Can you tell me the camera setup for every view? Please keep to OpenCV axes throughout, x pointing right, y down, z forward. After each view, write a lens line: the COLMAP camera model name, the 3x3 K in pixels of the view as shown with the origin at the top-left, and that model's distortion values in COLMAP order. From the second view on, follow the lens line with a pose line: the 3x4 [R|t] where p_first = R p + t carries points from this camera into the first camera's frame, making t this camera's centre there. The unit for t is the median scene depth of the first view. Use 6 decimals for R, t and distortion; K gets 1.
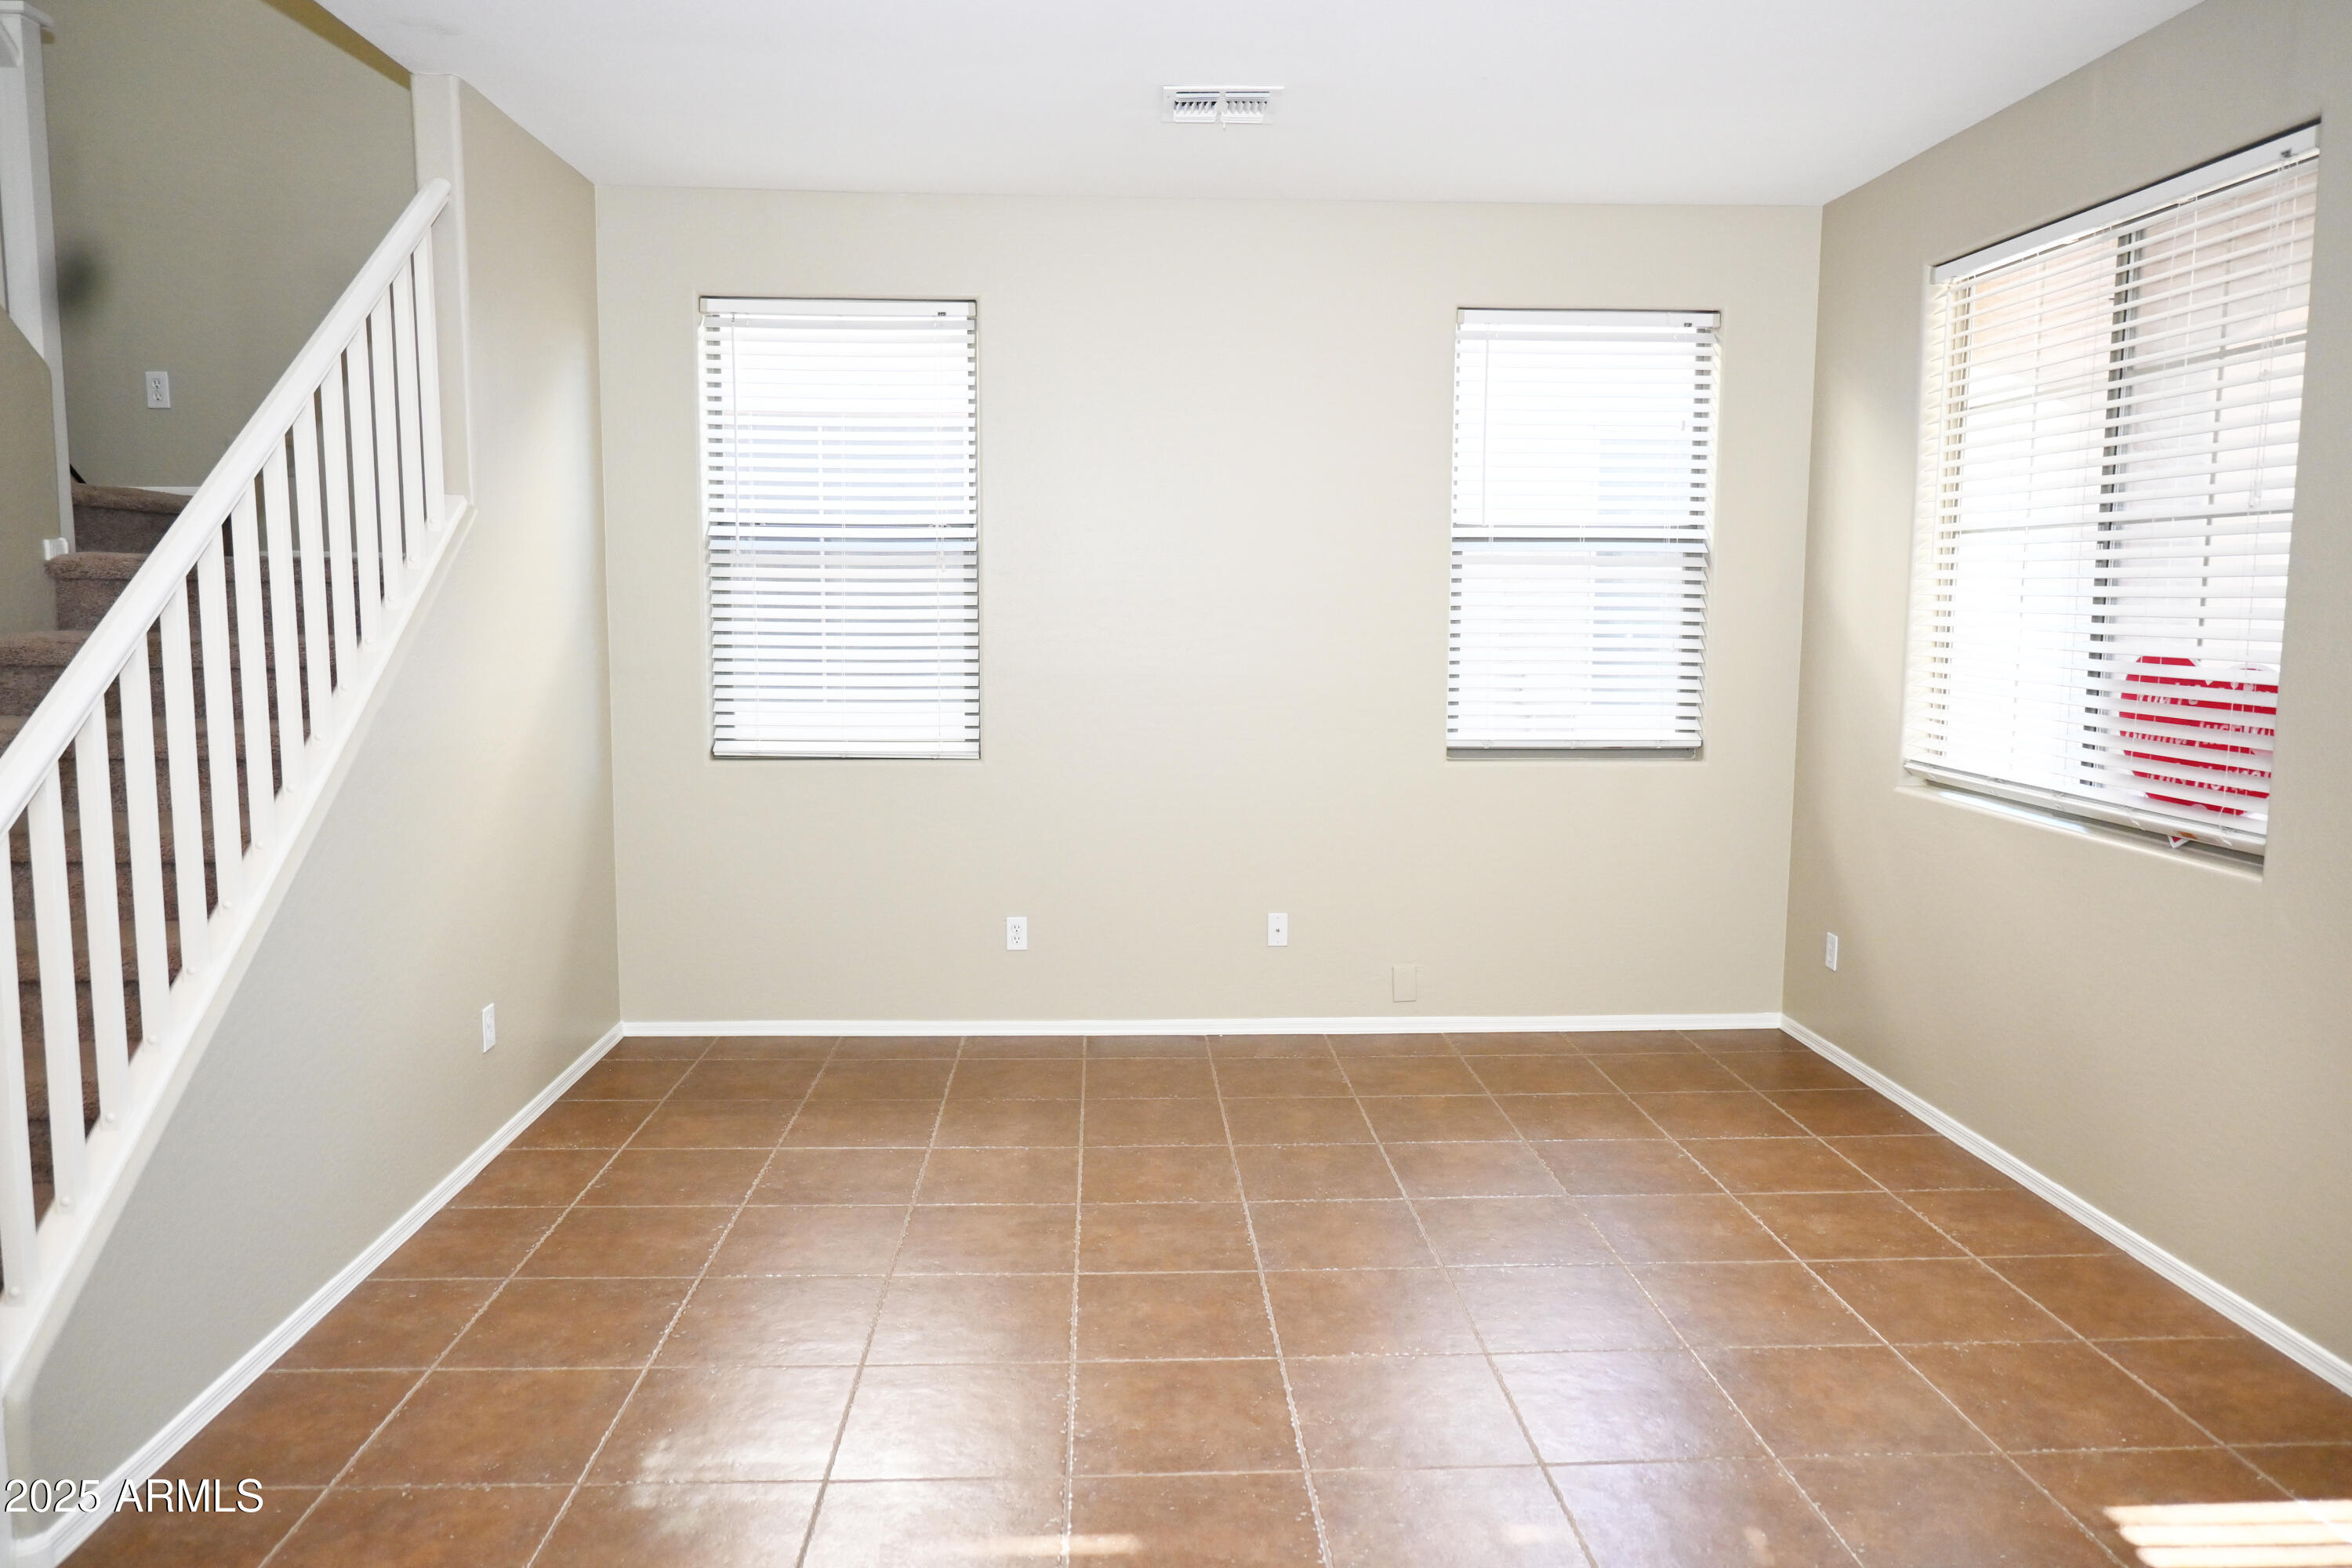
lens RADIAL K [[1609.5, 0, 1176.0], [0, 1609.5, 784.0], [0, 0, 1]] dist [-0.008929, -0.002904]
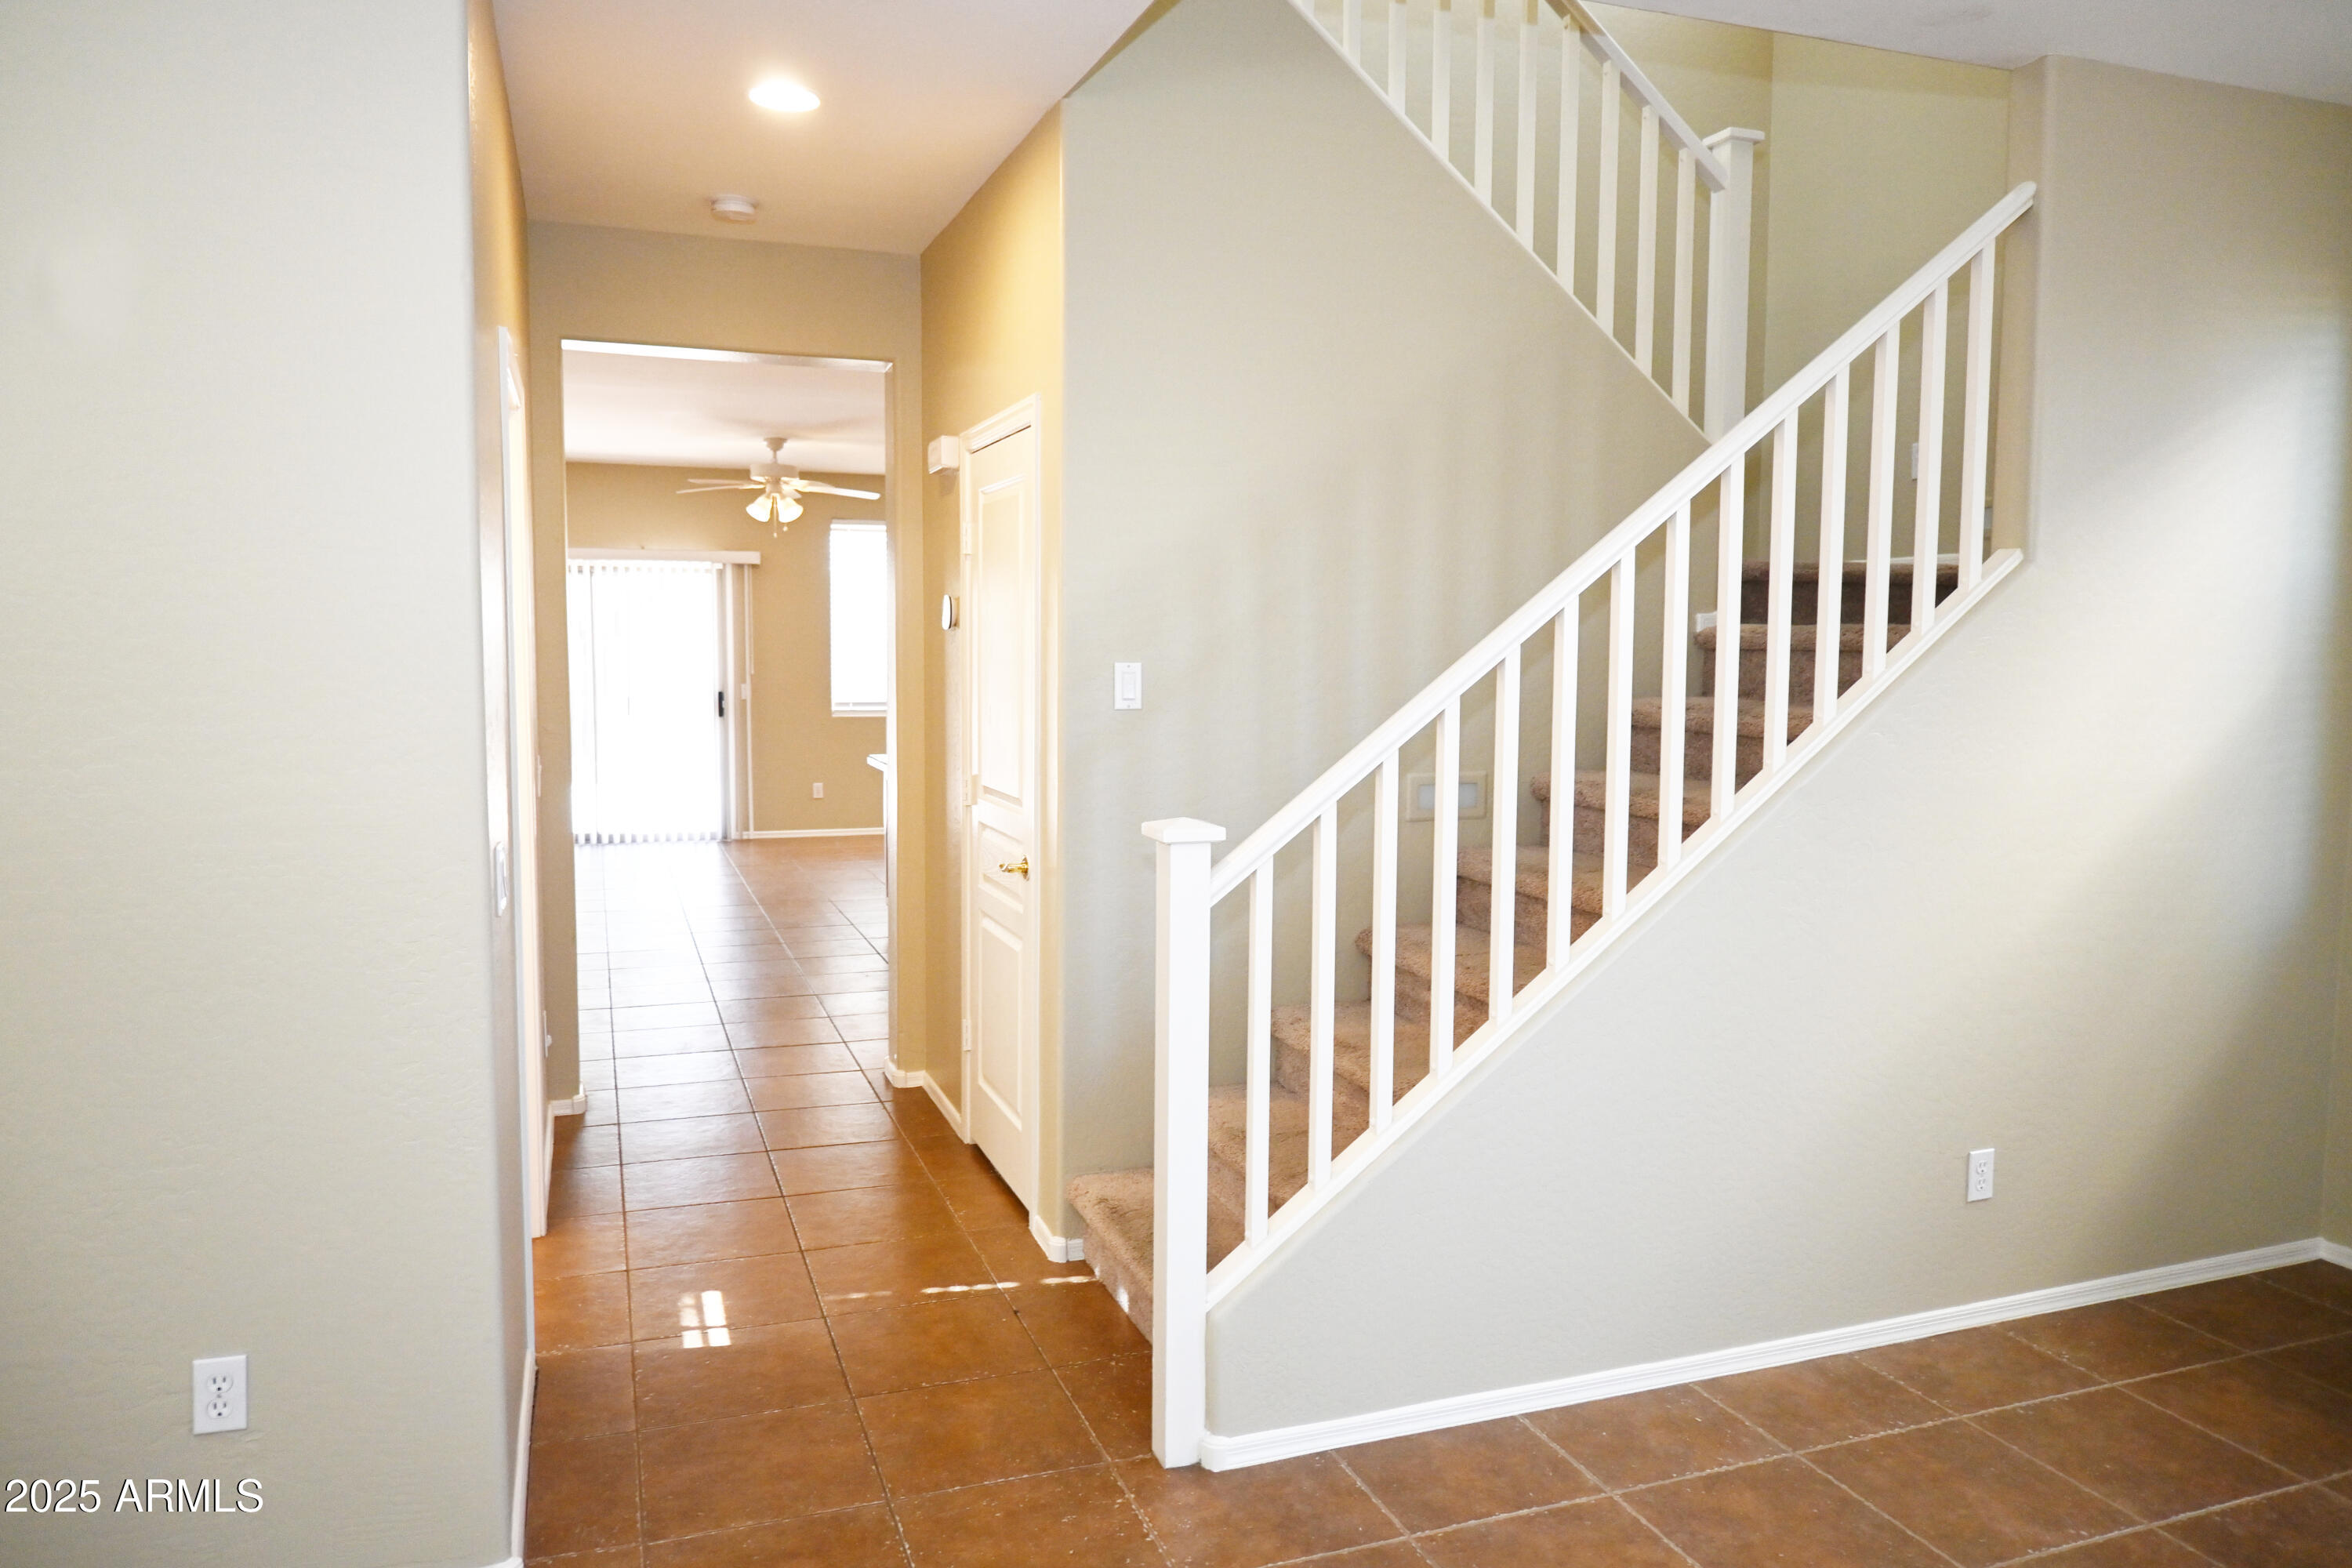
lens RADIAL K [[1609.5, 0, 1176.0], [0, 1609.5, 784.0], [0, 0, 1]] dist [-0.008929, -0.002904]
pose [[0.296710, 0.072755, -0.952192, 0.272085], [-0.112785, 0.992785, 0.040712, -0.045600], [0.948284, 0.095314, 0.302775, 0.376007]]
